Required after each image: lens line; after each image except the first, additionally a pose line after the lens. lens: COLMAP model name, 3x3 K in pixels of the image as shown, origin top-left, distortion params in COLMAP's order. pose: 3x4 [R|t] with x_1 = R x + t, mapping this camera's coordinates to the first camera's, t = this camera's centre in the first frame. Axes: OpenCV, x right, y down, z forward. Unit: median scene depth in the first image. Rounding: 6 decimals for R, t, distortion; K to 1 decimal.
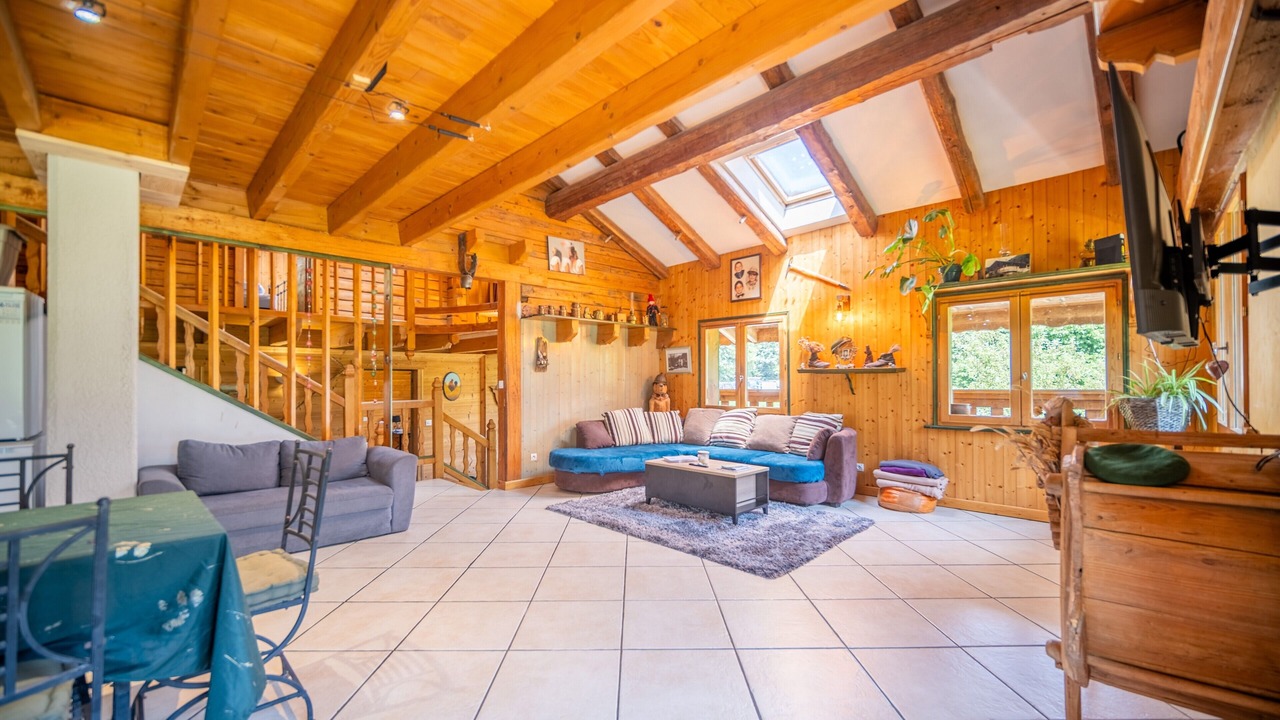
lens RADIAL K [[513.3, 0, 638.4], [0, 513.3, 378.0], [0, 0, 1]] dist [-0.003393, 0.000013]
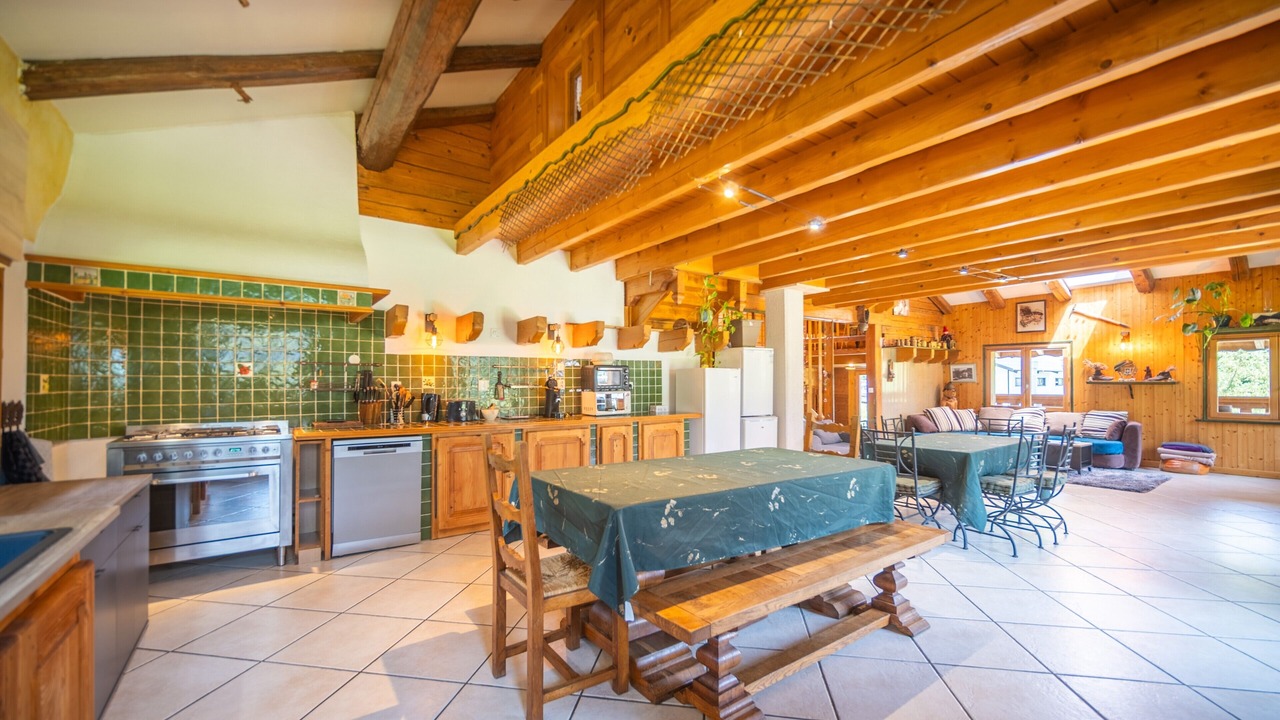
lens RADIAL K [[513.3, 0, 638.2], [0, 513.3, 383.1], [0, 0, 1]] dist [-0.003393, 0.000013]
pose [[0.985591, 0.005294, -0.169065, -0.744101], [-0.004281, 0.999971, 0.006354, -0.016263], [0.169094, -0.005538, 0.985584, -0.704163]]
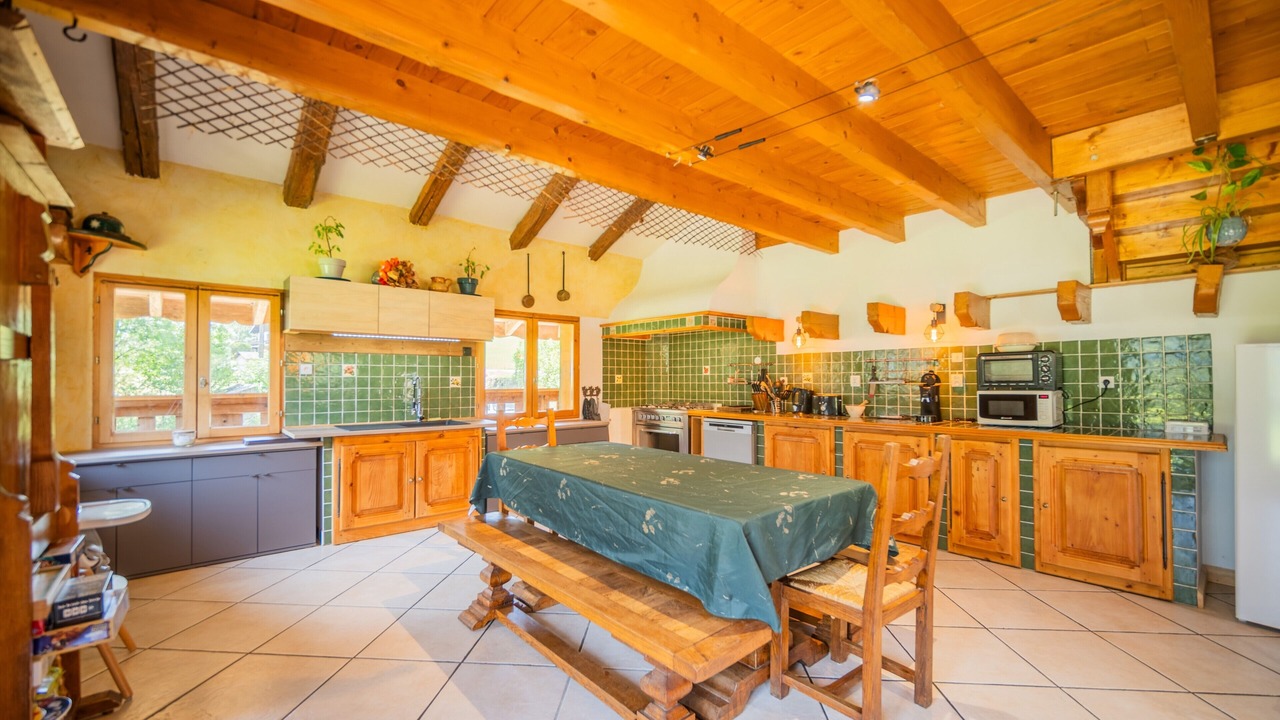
lens RADIAL K [[513.3, 0, 639.2], [0, 513.3, 369.9], [0, 0, 1]] dist [-0.003393, 0.000013]
pose [[-0.079920, -0.012893, -0.996718, 0.689113], [0.006898, 0.999885, -0.013487, -0.011638], [0.996777, -0.007953, -0.079822, 0.907257]]
